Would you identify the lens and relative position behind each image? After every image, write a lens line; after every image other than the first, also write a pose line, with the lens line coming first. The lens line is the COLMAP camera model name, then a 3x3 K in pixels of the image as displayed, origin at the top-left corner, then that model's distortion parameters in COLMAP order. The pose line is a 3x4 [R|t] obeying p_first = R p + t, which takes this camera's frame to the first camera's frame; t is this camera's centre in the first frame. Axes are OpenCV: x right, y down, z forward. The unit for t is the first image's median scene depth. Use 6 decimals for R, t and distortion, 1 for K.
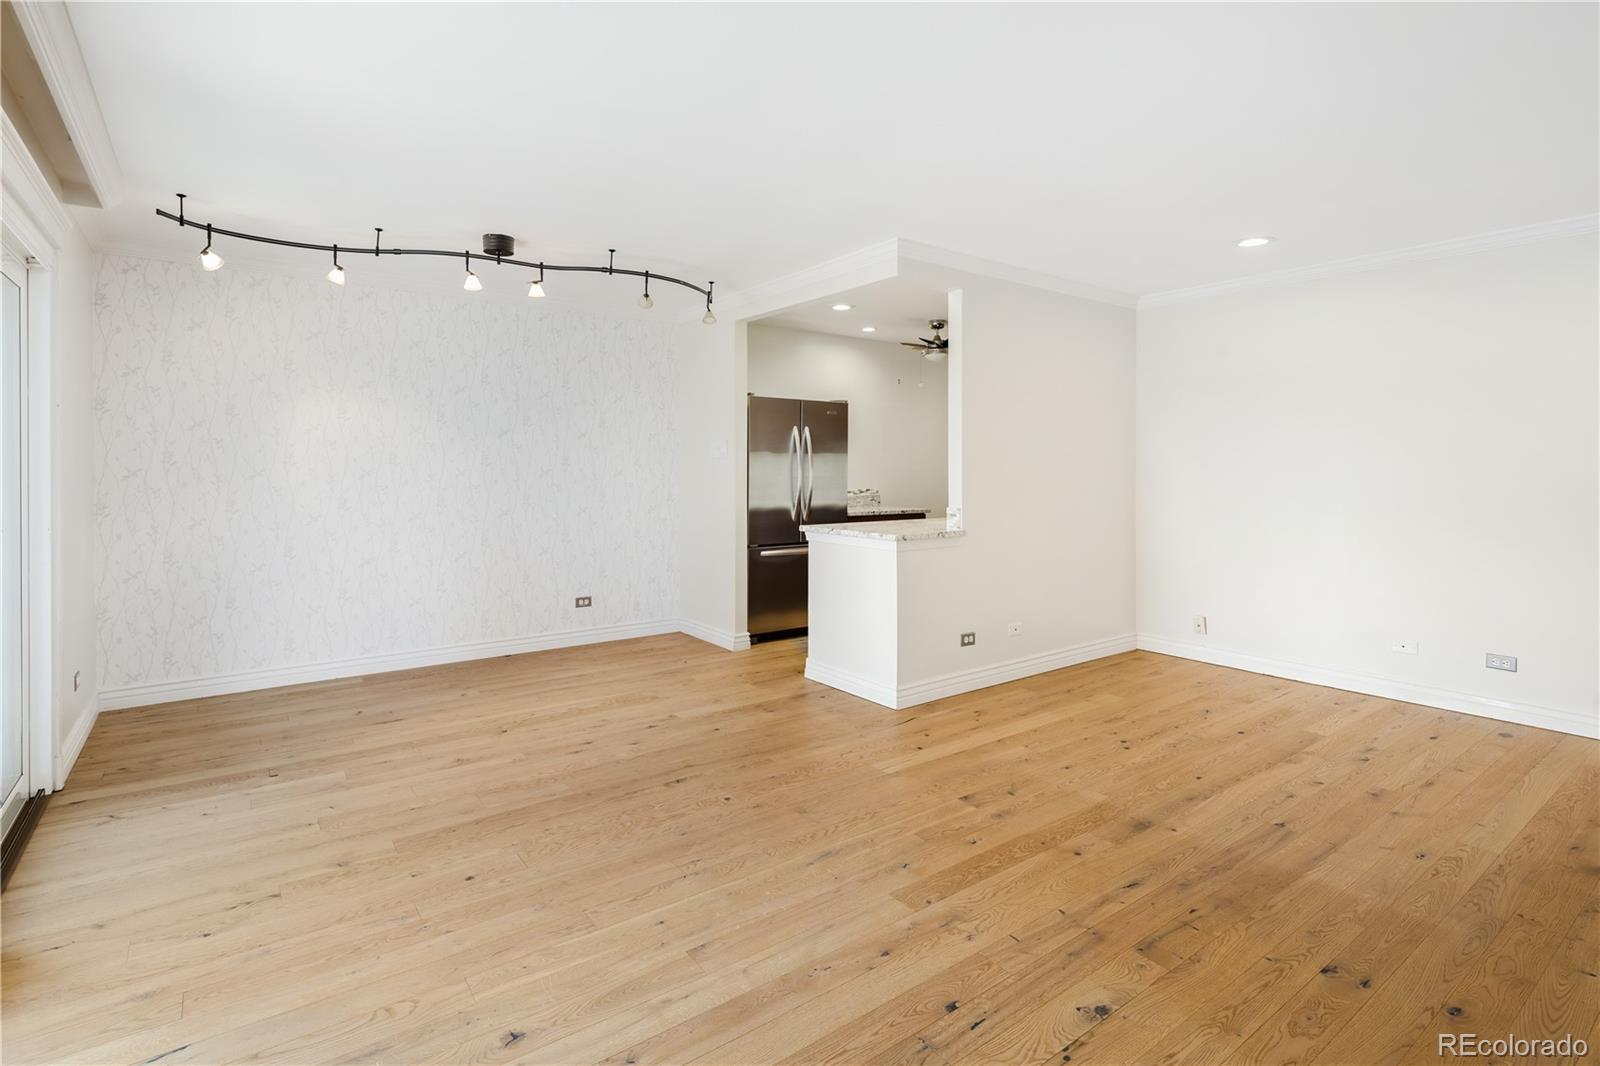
lens RADIAL K [[780.4, 0, 794.1], [0, 780.4, 466.3], [0, 0, 1]] dist [0.000226, -0.002172]
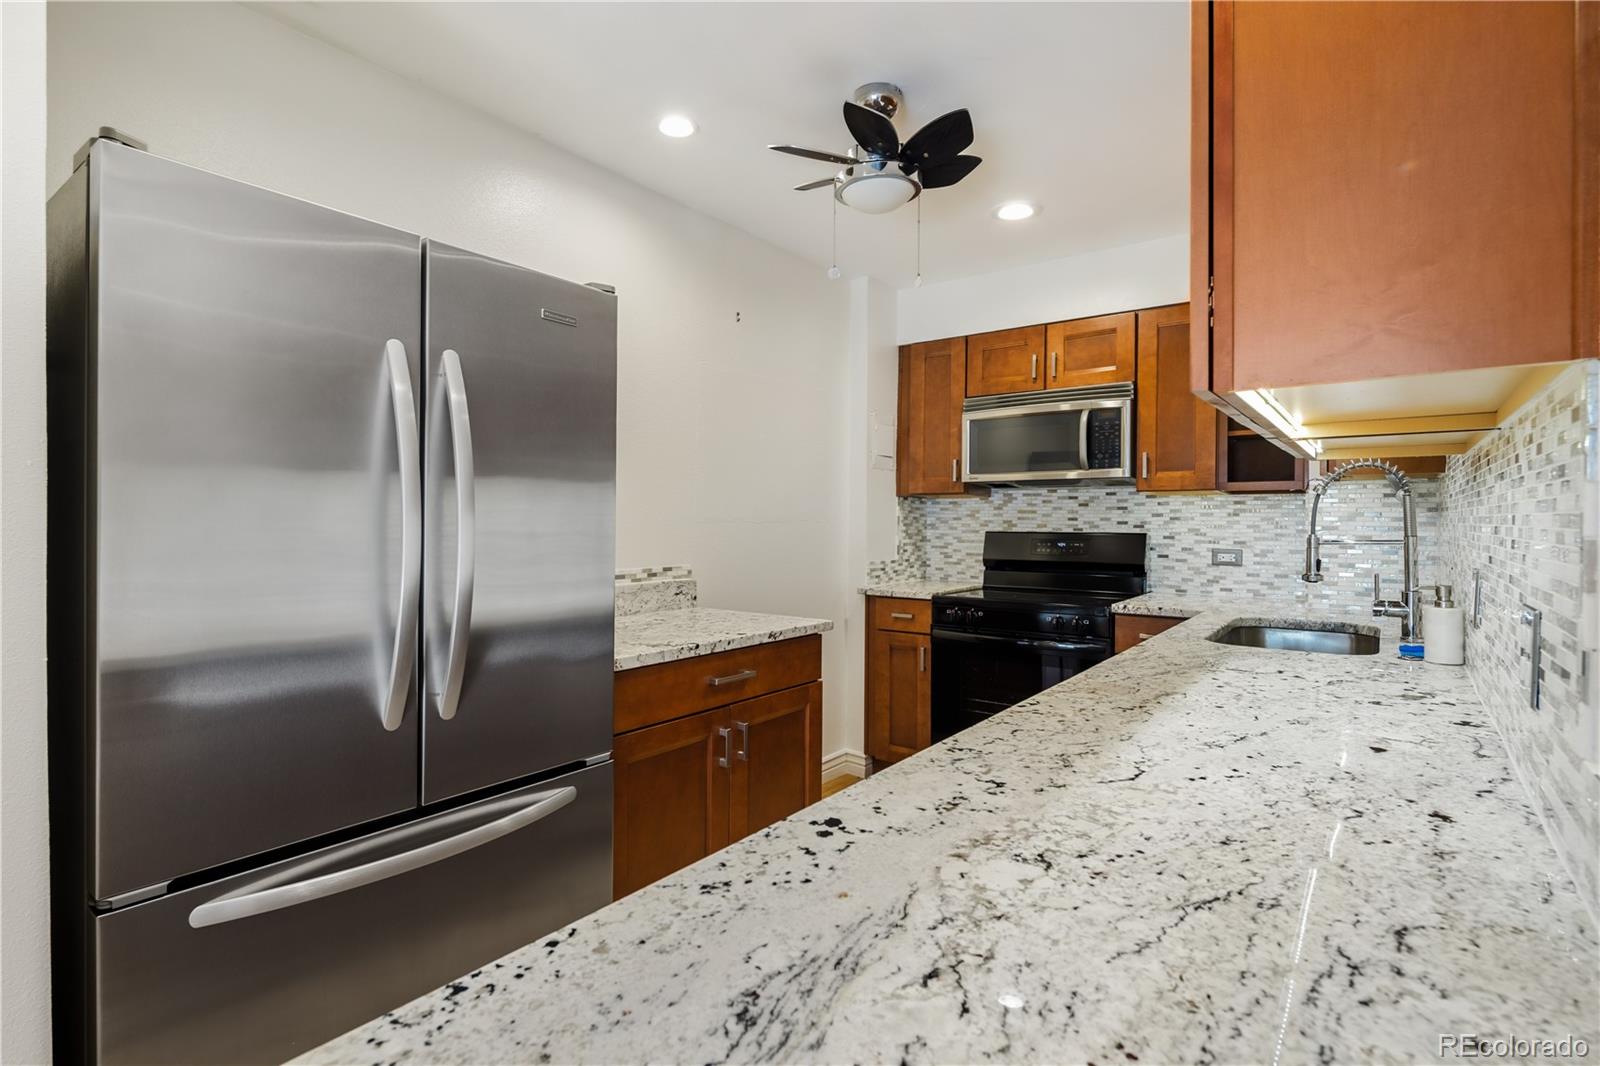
lens RADIAL K [[775.3, 0, 790.7], [0, 775.3, 524.7], [0, 0, 1]] dist [0.006890, -0.006716]
pose [[0.959698, 0.001556, 0.281028, 0.097084], [-0.004692, 0.999934, 0.010486, 0.005802], [-0.280994, -0.011382, 0.959642, 1.357445]]
